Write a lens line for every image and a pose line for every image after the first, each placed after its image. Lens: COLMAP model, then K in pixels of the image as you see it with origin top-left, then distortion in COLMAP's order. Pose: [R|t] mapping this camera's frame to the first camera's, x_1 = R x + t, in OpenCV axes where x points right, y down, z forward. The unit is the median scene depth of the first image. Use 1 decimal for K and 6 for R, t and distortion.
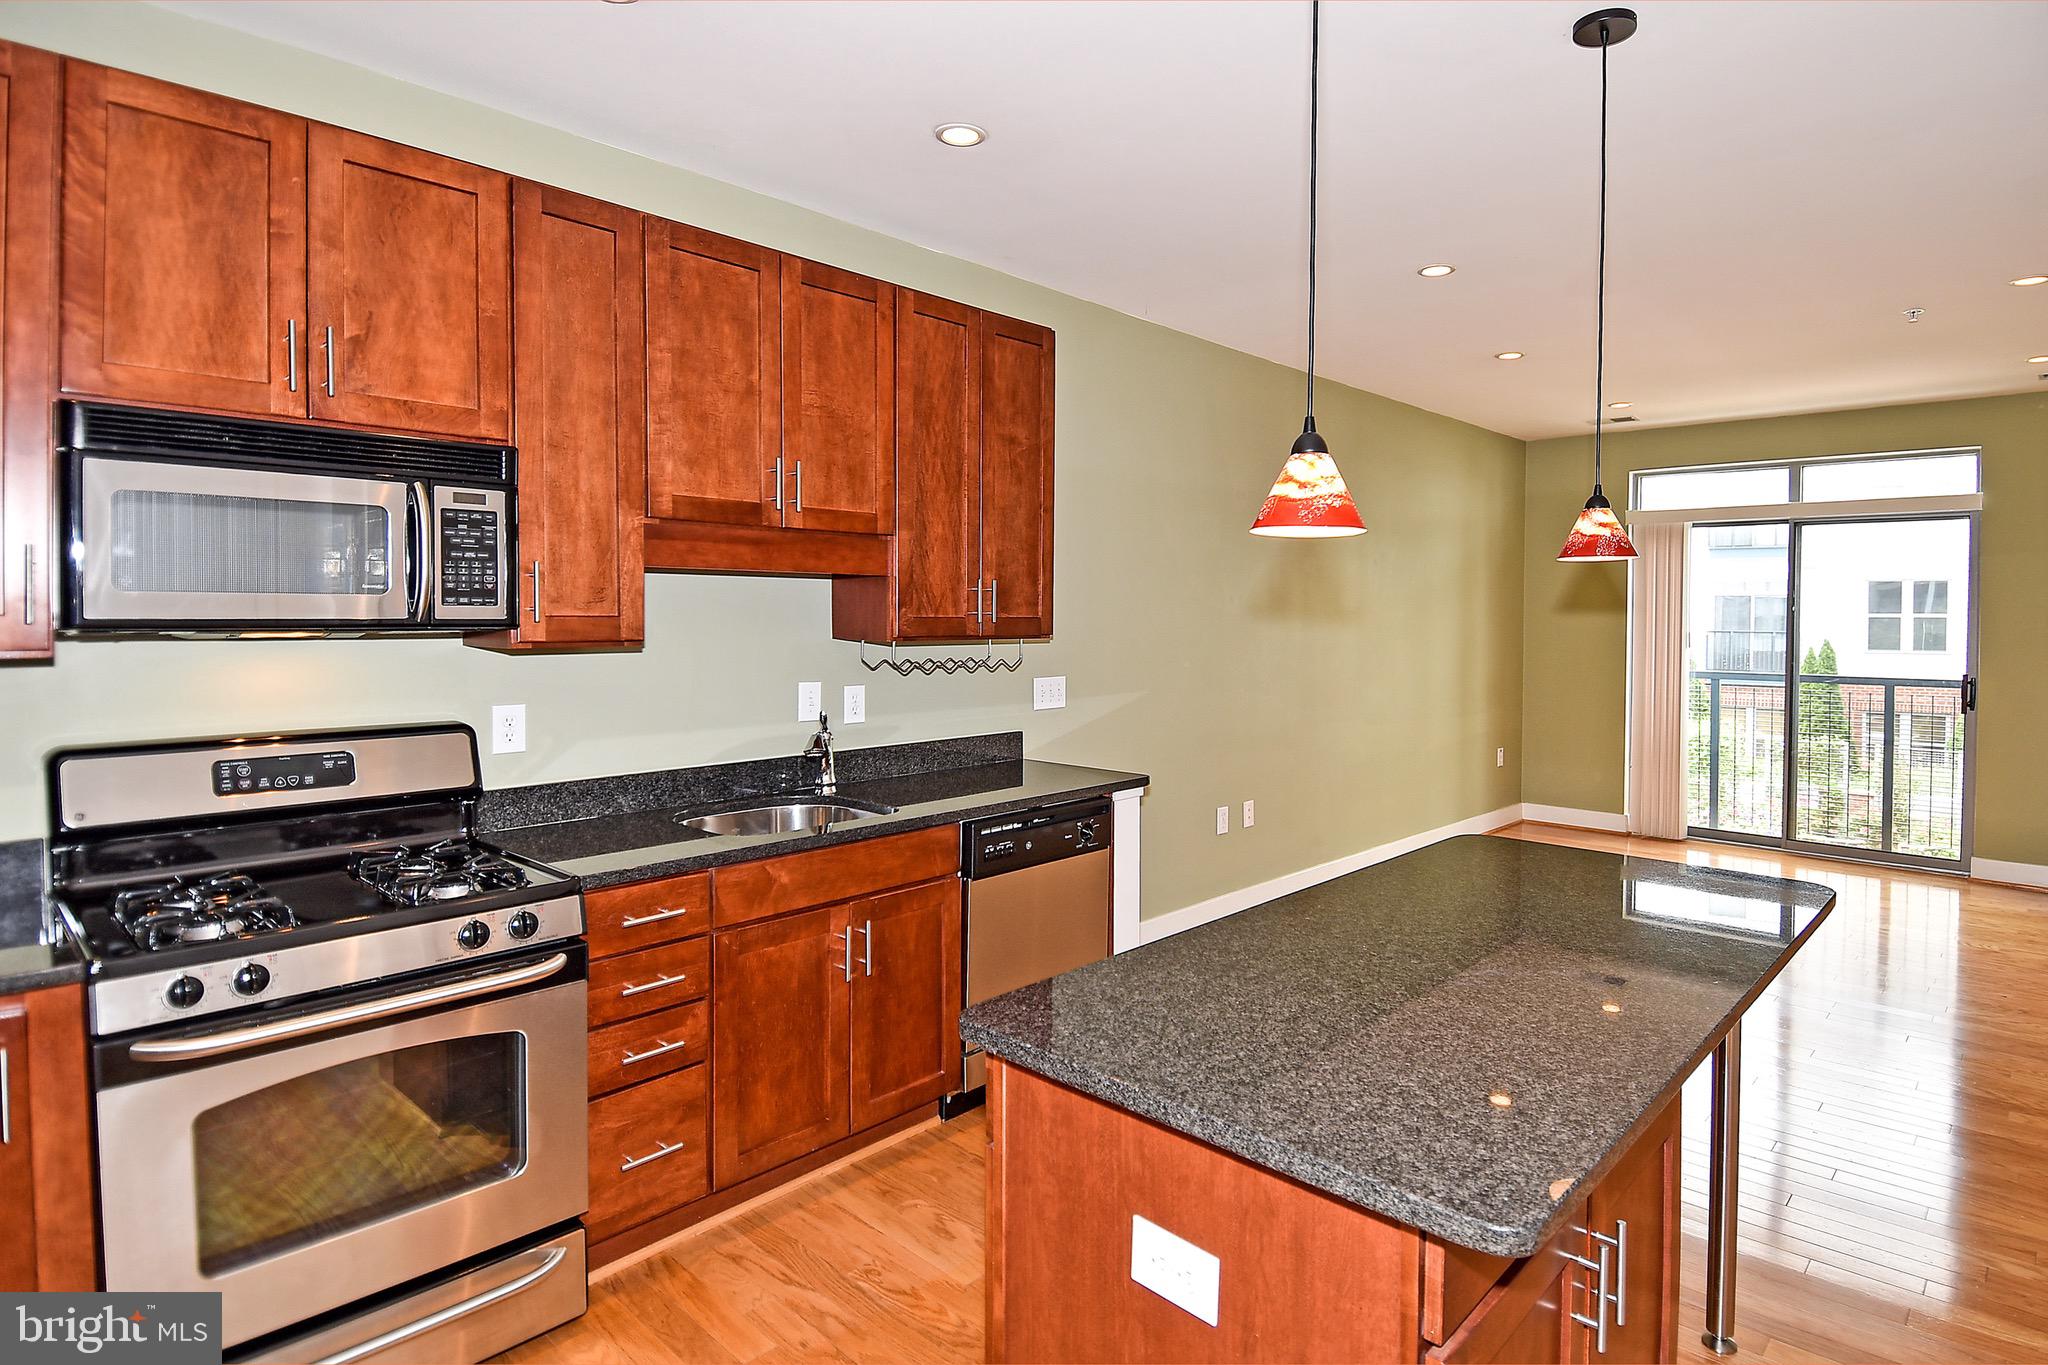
lens RADIAL K [[1087.6, 0, 1037.2], [0, 1087.6, 640.0], [0, 0, 1]] dist [0.005023, 0.000261]
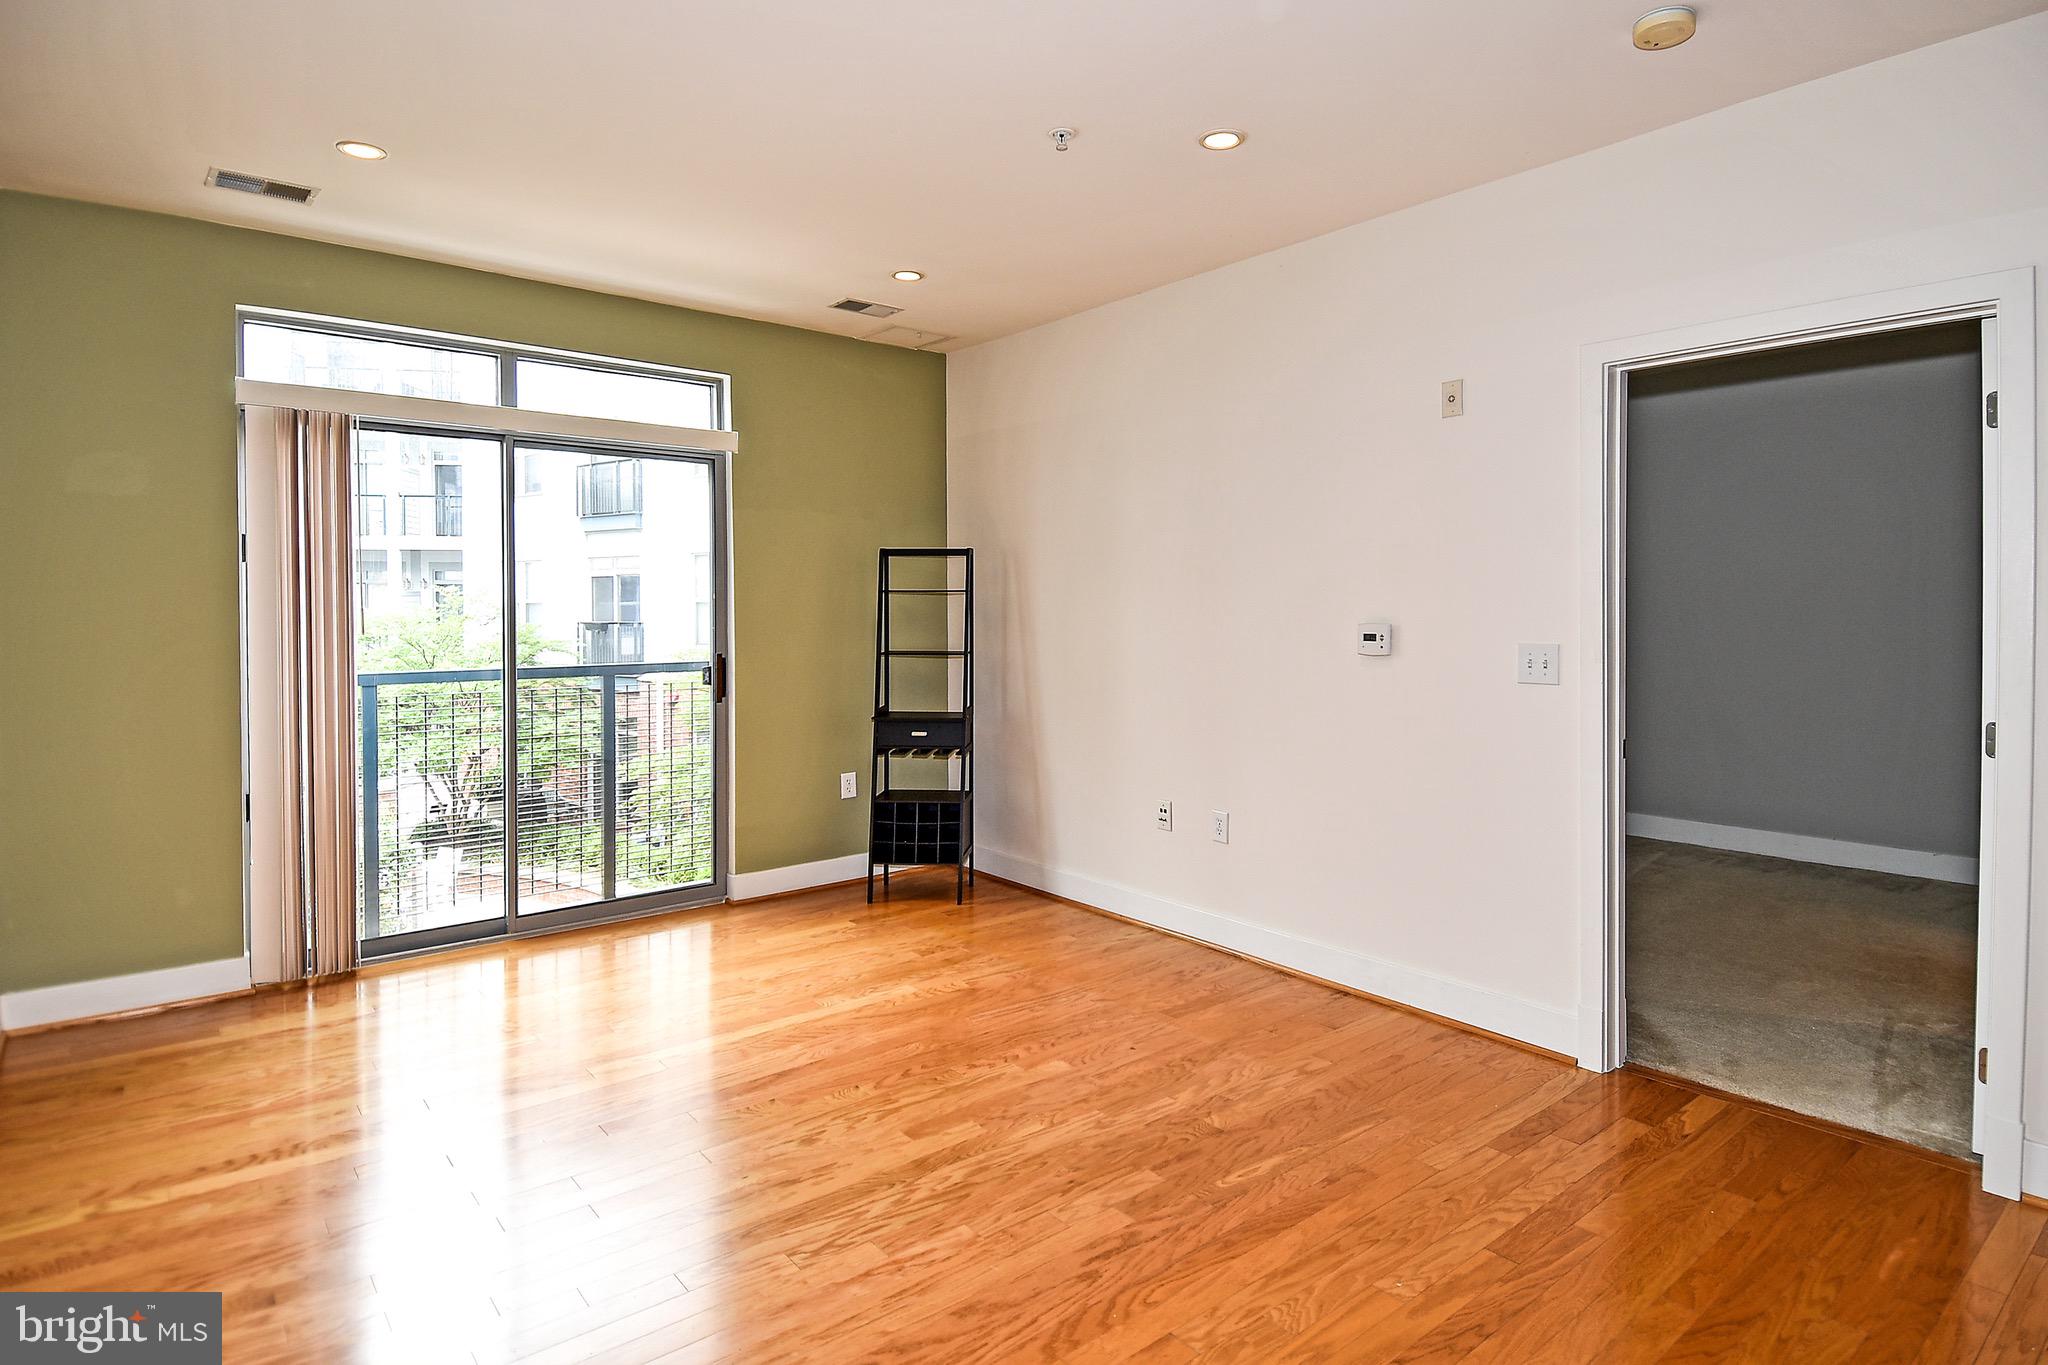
lens RADIAL K [[1127.0, 0, 1021.7], [0, 1127.0, 613.6], [0, 0, 1]] dist [0.003722, 0.000013]
pose [[0.107315, -0.010153, 0.994173, 0.041941], [0.030240, 0.999519, 0.006943, 0.002889], [-0.993765, 0.029318, 0.107570, 0.675327]]
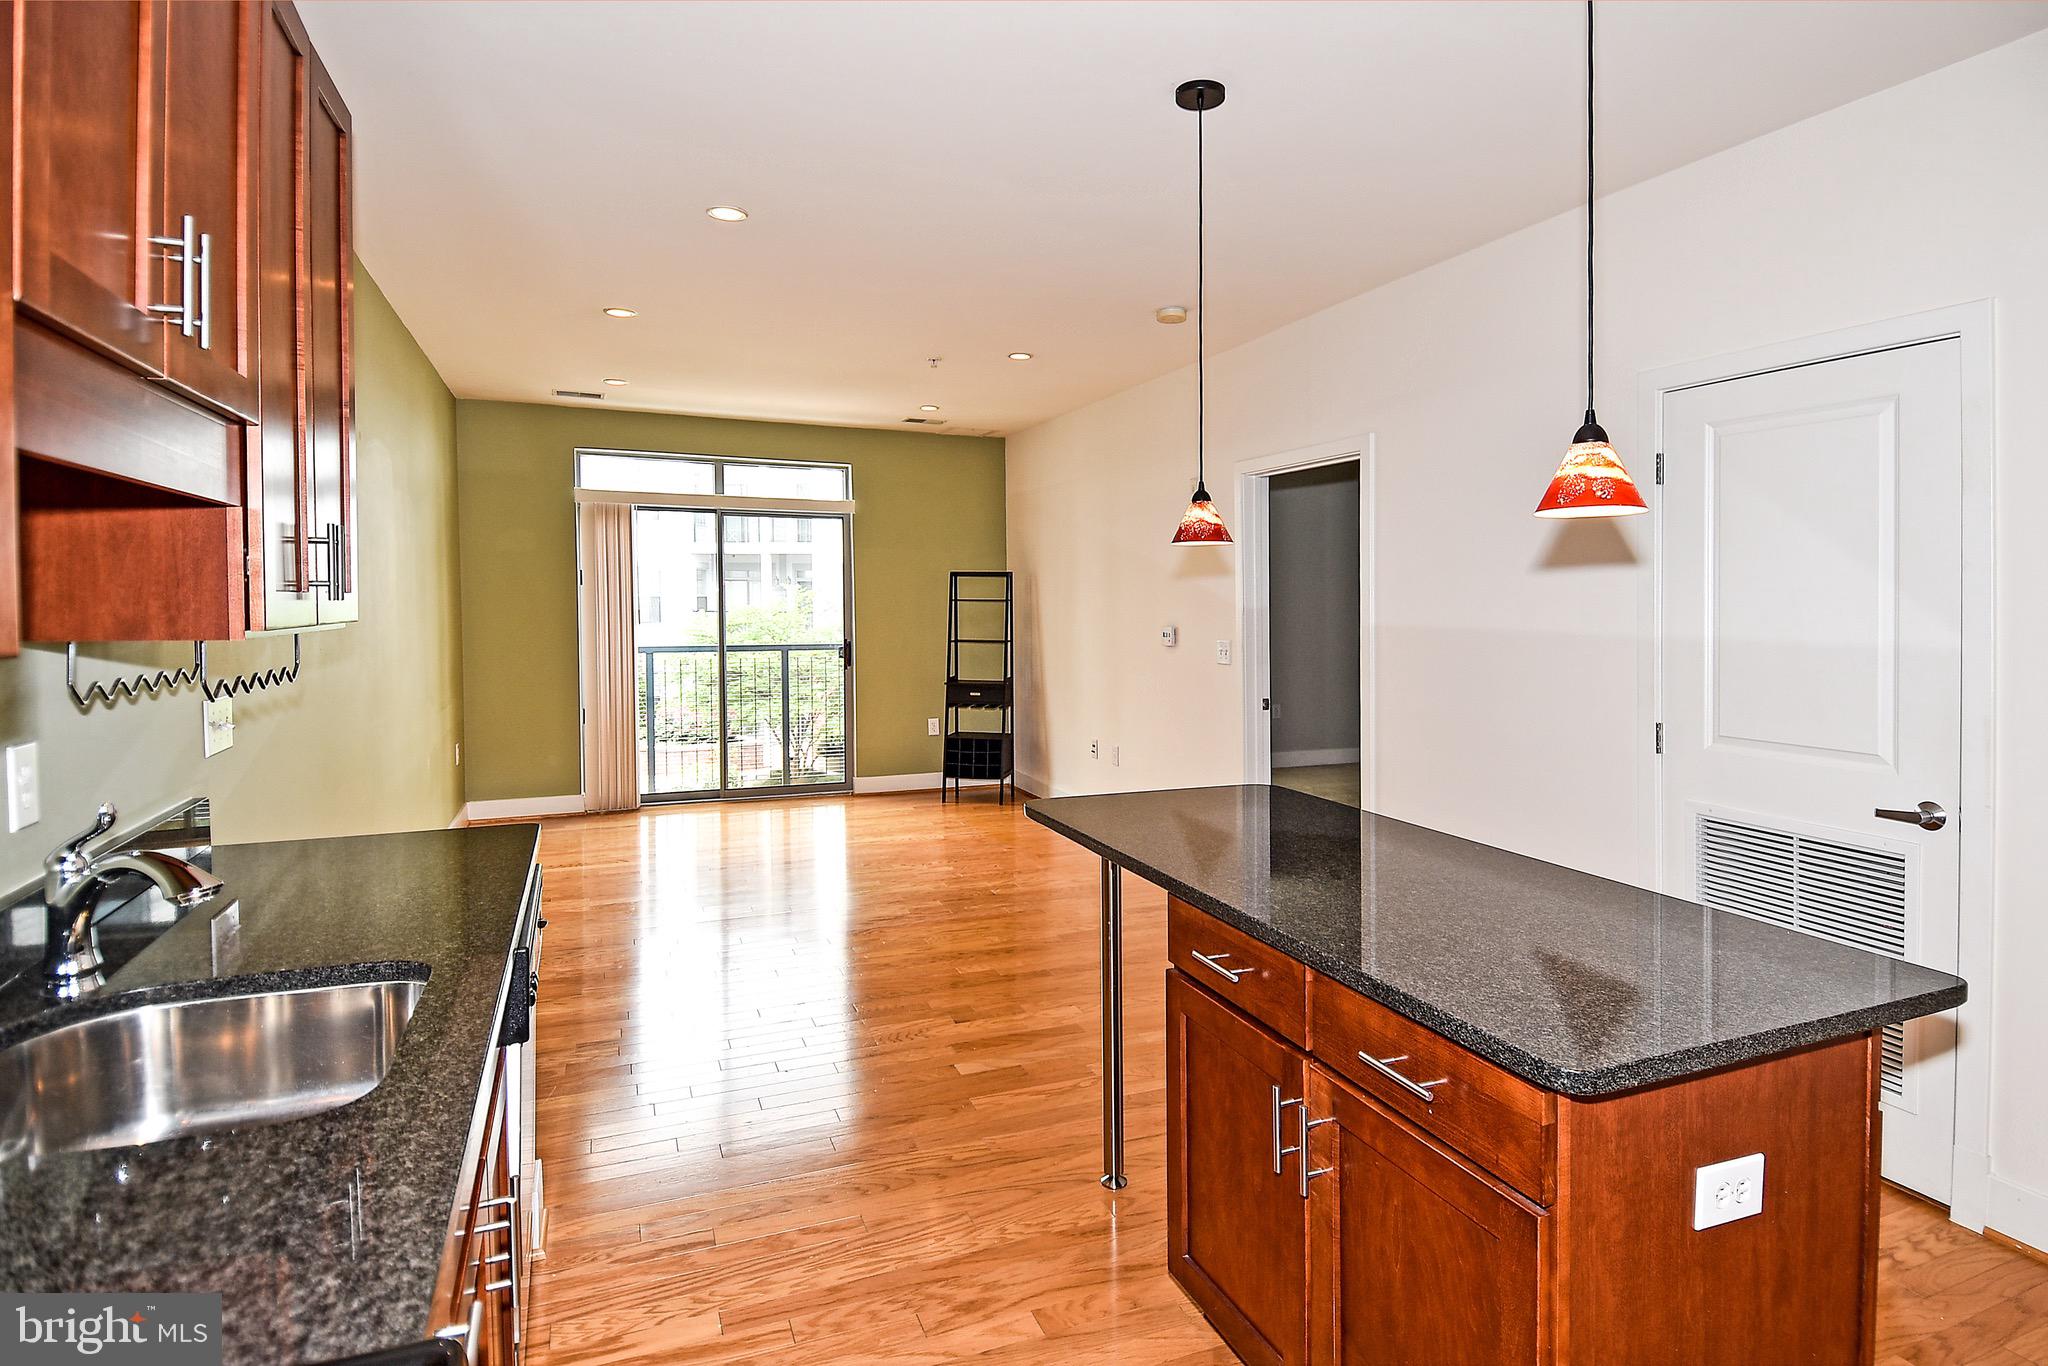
lens RADIAL K [[1087.6, 0, 1037.2], [0, 1087.6, 640.5], [0, 0, 1]] dist [0.005023, 0.000261]
pose [[0.400839, -0.040156, 0.915268, -0.244123], [0.023125, 0.999164, 0.033709, -0.004937], [-0.915857, 0.007653, 0.401432, 0.259112]]
